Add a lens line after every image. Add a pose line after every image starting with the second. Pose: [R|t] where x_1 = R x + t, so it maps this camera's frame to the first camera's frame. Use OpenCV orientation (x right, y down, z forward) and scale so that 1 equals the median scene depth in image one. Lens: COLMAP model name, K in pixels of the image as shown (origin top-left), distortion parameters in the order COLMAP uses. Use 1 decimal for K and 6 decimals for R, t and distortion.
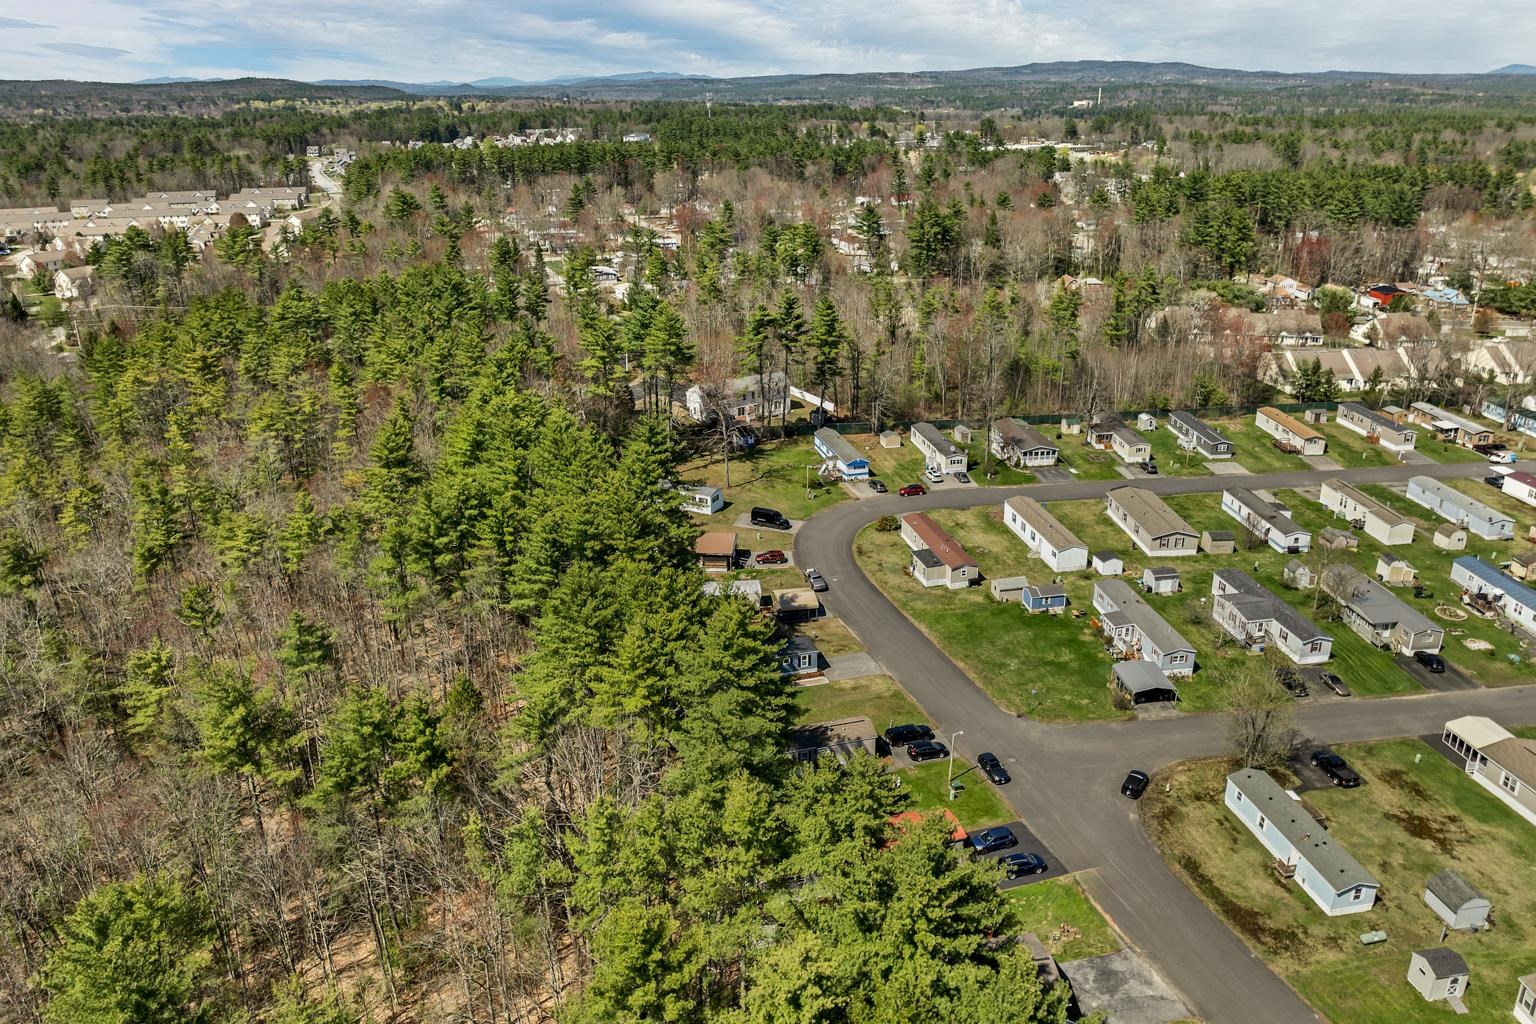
lens RADIAL K [[1104.0, 0, 773.9], [0, 1104.0, 508.1], [0, 0, 1]] dist [-0.038395, 0.006361]
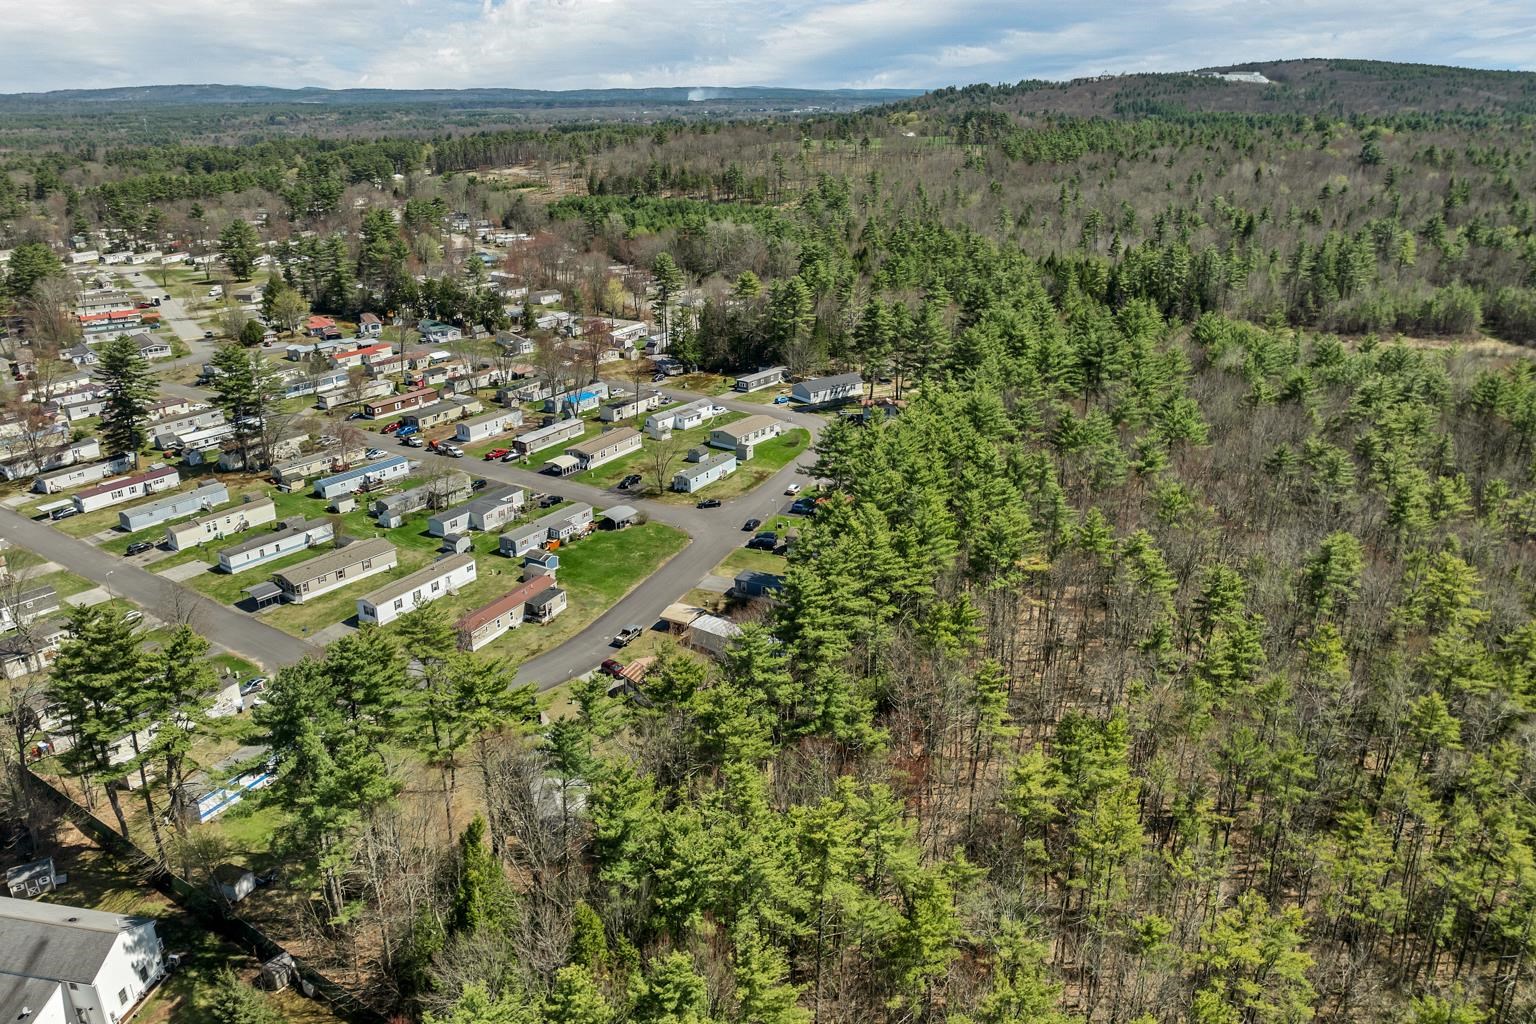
lens RADIAL K [[1104.0, 0, 773.9], [0, 1104.0, 508.1], [0, 0, 1]] dist [-0.038395, 0.006361]
pose [[-0.745844, -0.224627, 0.627104, -0.518520], [0.251769, 0.776531, 0.577592, -0.445509], [-0.616709, 0.588678, -0.522617, 1.035752]]
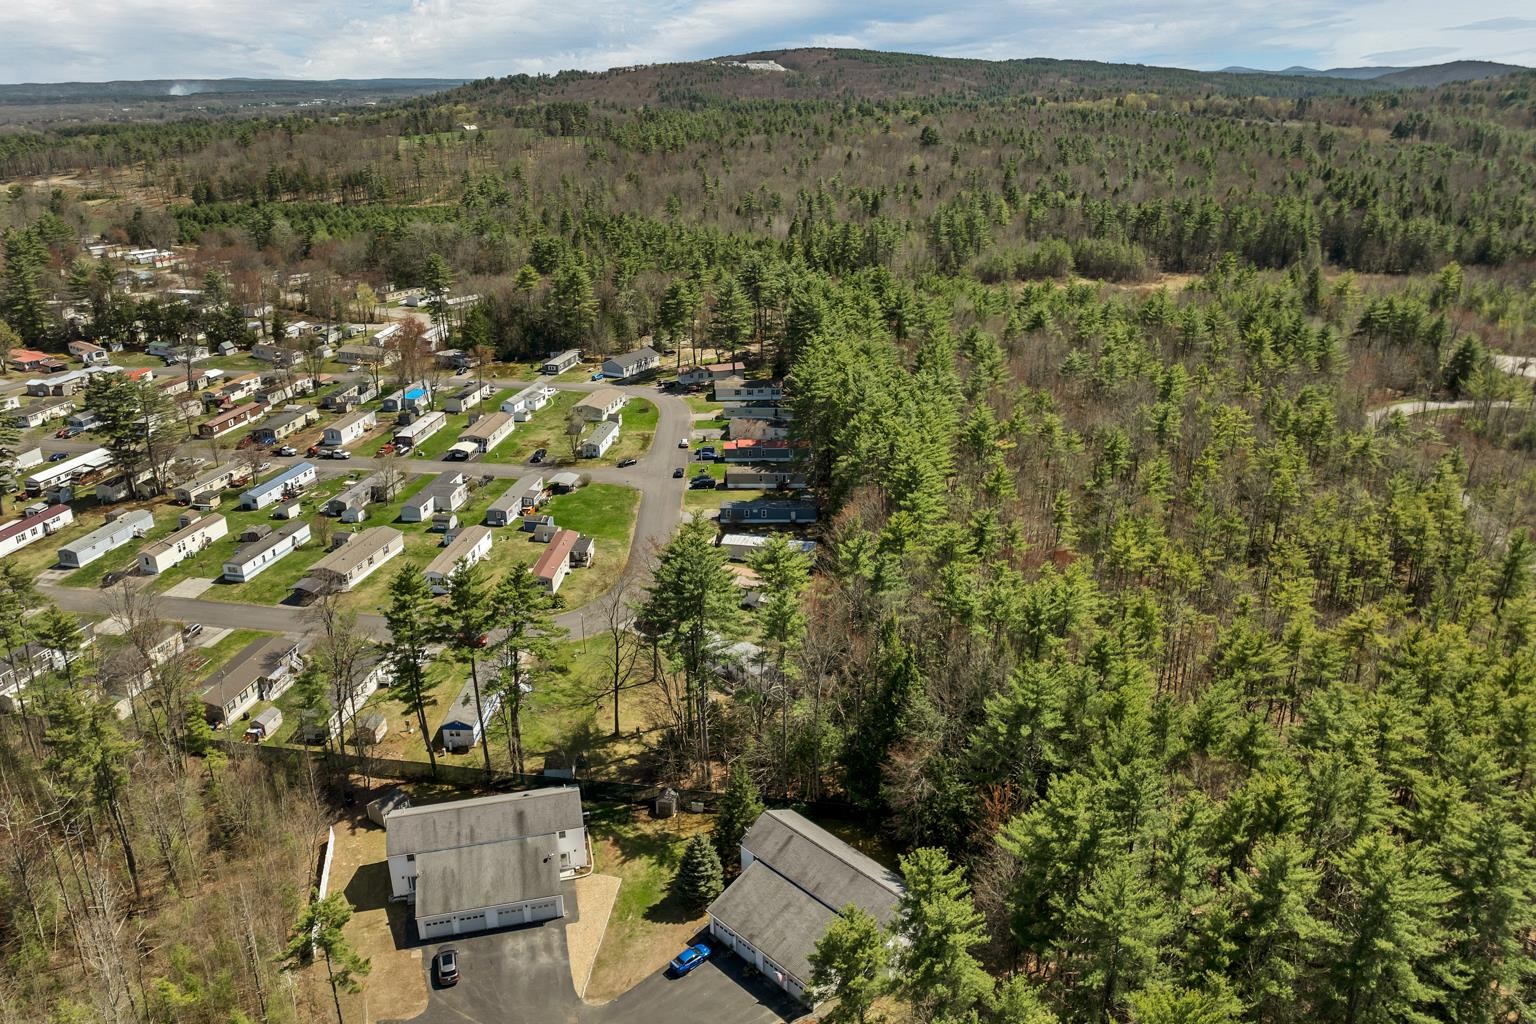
lens RADIAL K [[1104.0, 0, 773.9], [0, 1104.0, 508.1], [0, 0, 1]] dist [-0.038395, 0.006361]
pose [[-0.951898, -0.098957, 0.289996, -0.327163], [0.123884, 0.741327, 0.659611, -0.598004], [-0.280255, 0.663808, -0.693409, 1.345909]]
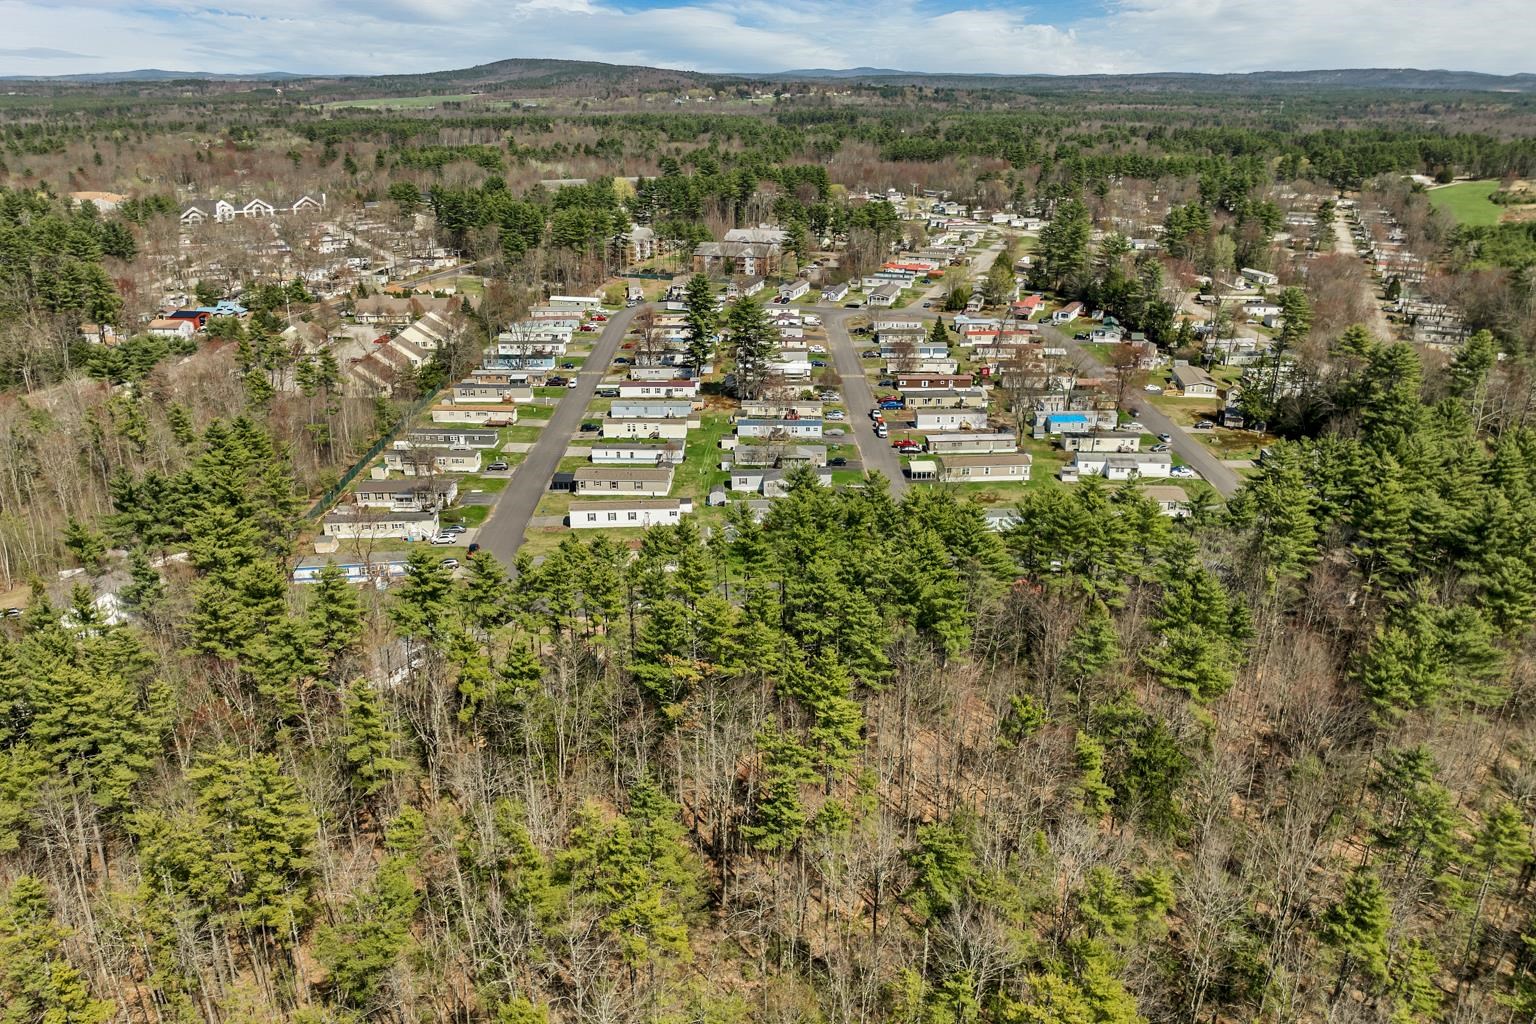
lens RADIAL K [[1104.0, 0, 773.9], [0, 1104.0, 508.1], [0, 0, 1]] dist [-0.038395, 0.006361]
pose [[0.114243, -0.354715, 0.927969, -0.706922], [0.356857, 0.886393, 0.294890, -0.230595], [-0.927147, 0.297463, 0.227846, 0.449967]]
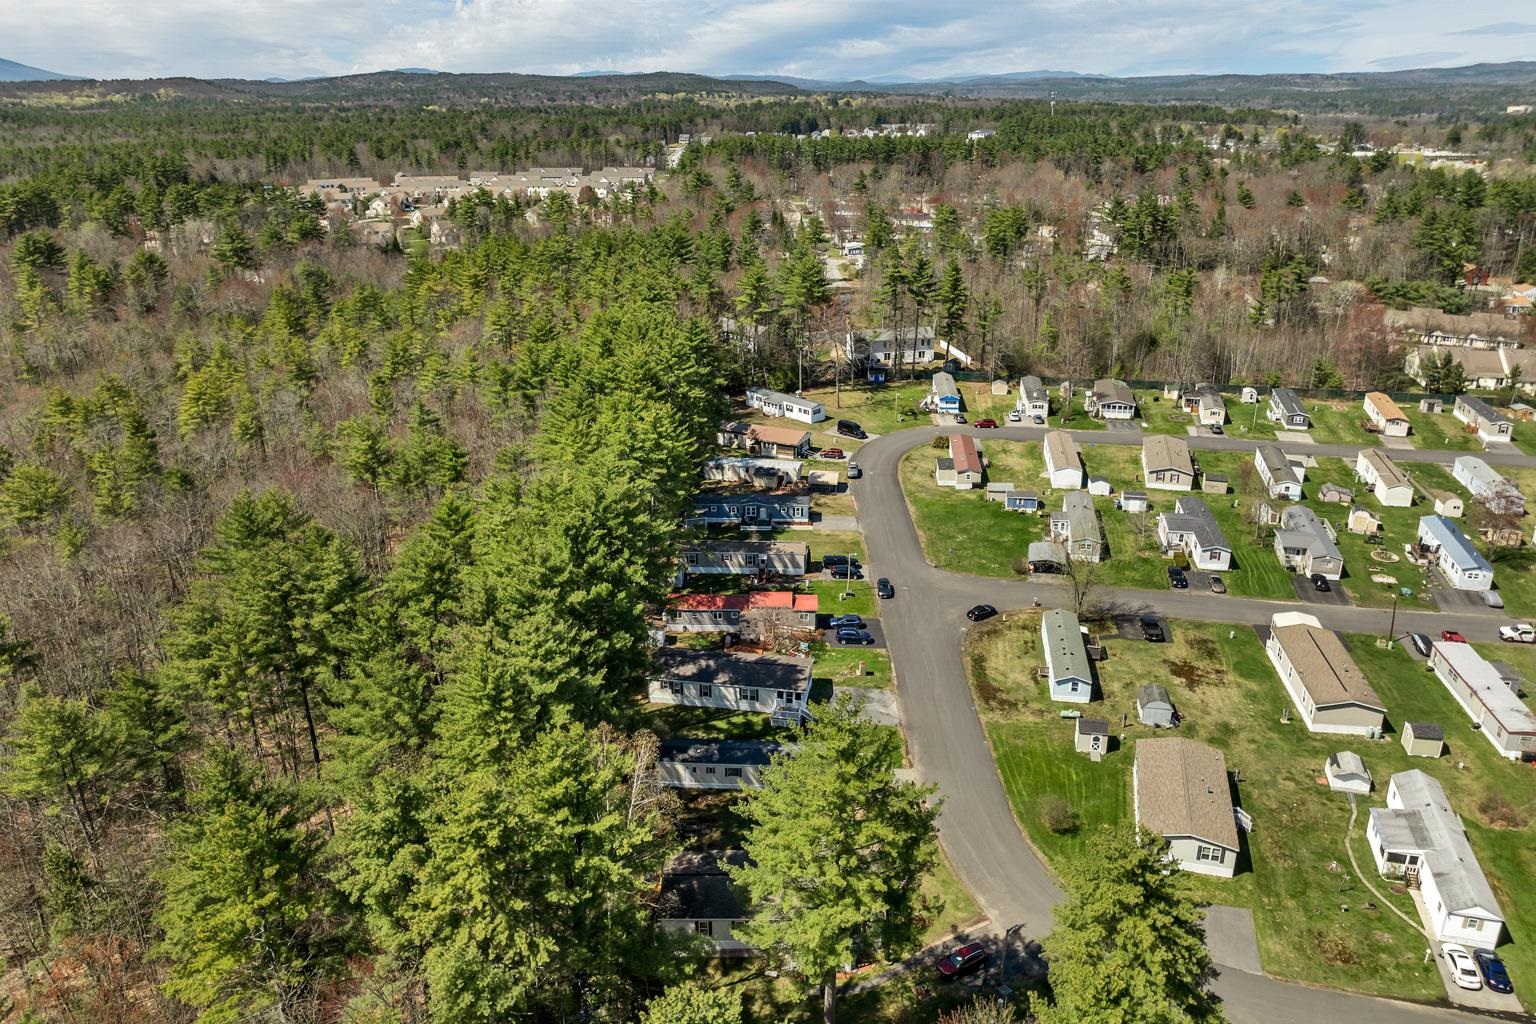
lens RADIAL K [[1104.0, 0, 773.9], [0, 1104.0, 508.1], [0, 0, 1]] dist [-0.038395, 0.006361]
pose [[0.944951, 0.120296, -0.304295, 0.255042], [-0.119771, 0.992591, 0.020463, 0.069613], [0.304502, 0.017109, 0.952358, -0.174463]]
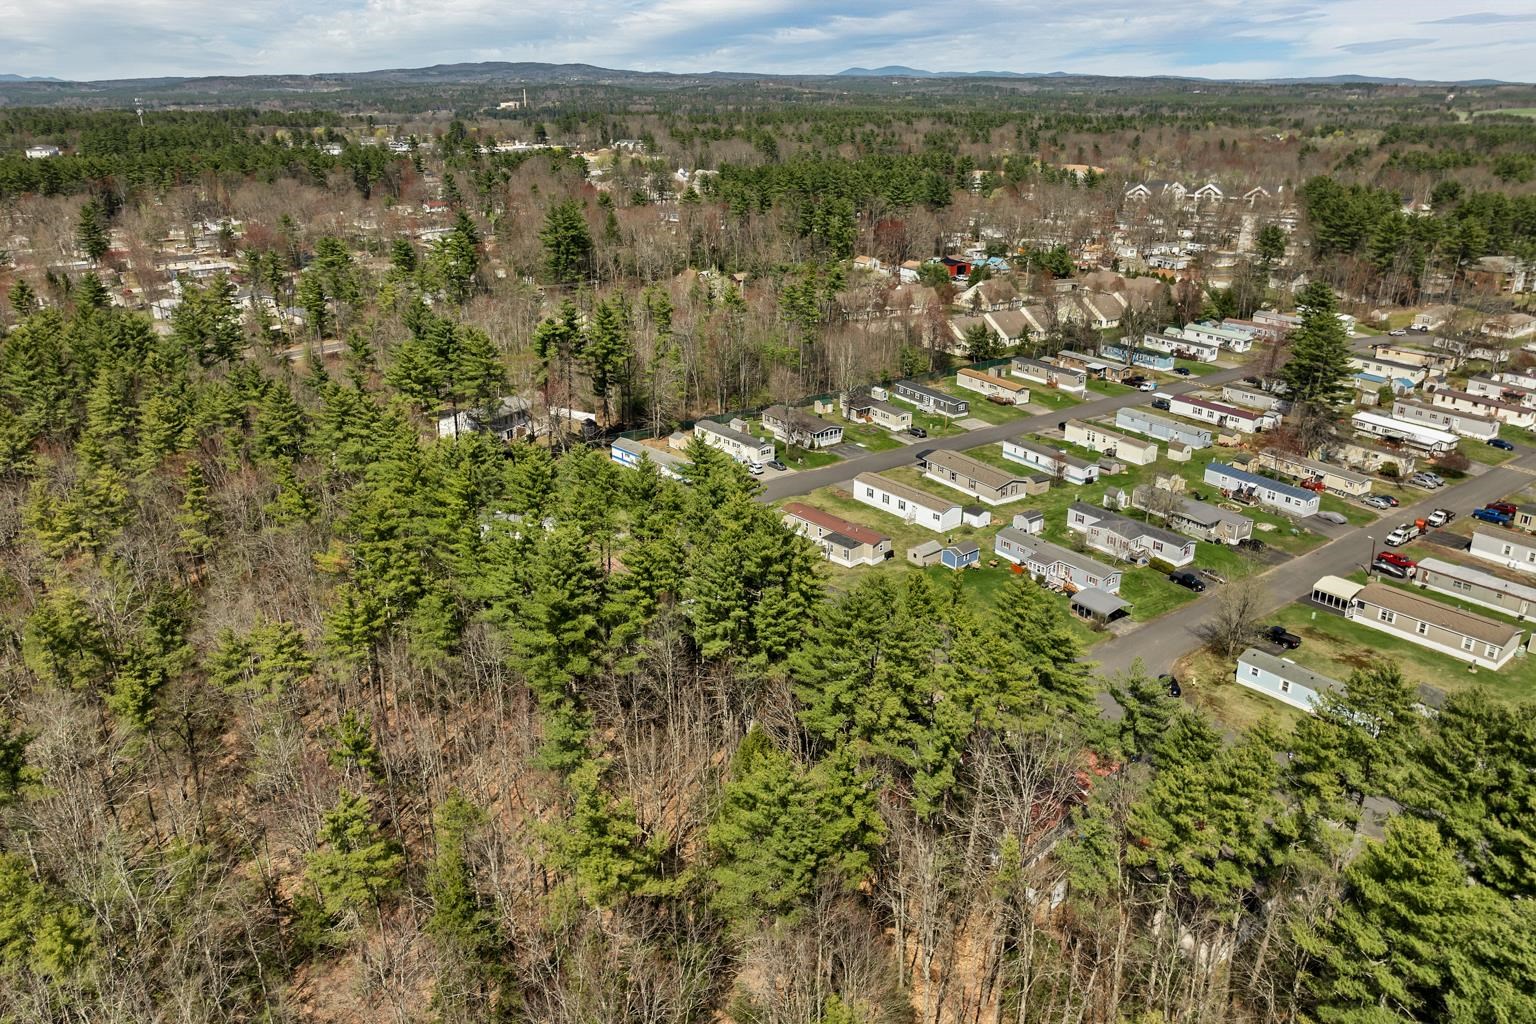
lens RADIAL K [[1104.0, 0, 773.9], [0, 1104.0, 508.1], [0, 0, 1]] dist [-0.038395, 0.006361]
pose [[0.877674, -0.164326, 0.450206, -0.288376], [0.164940, 0.985564, 0.038182, -0.027011], [-0.449981, 0.040746, 0.892108, 0.070920]]
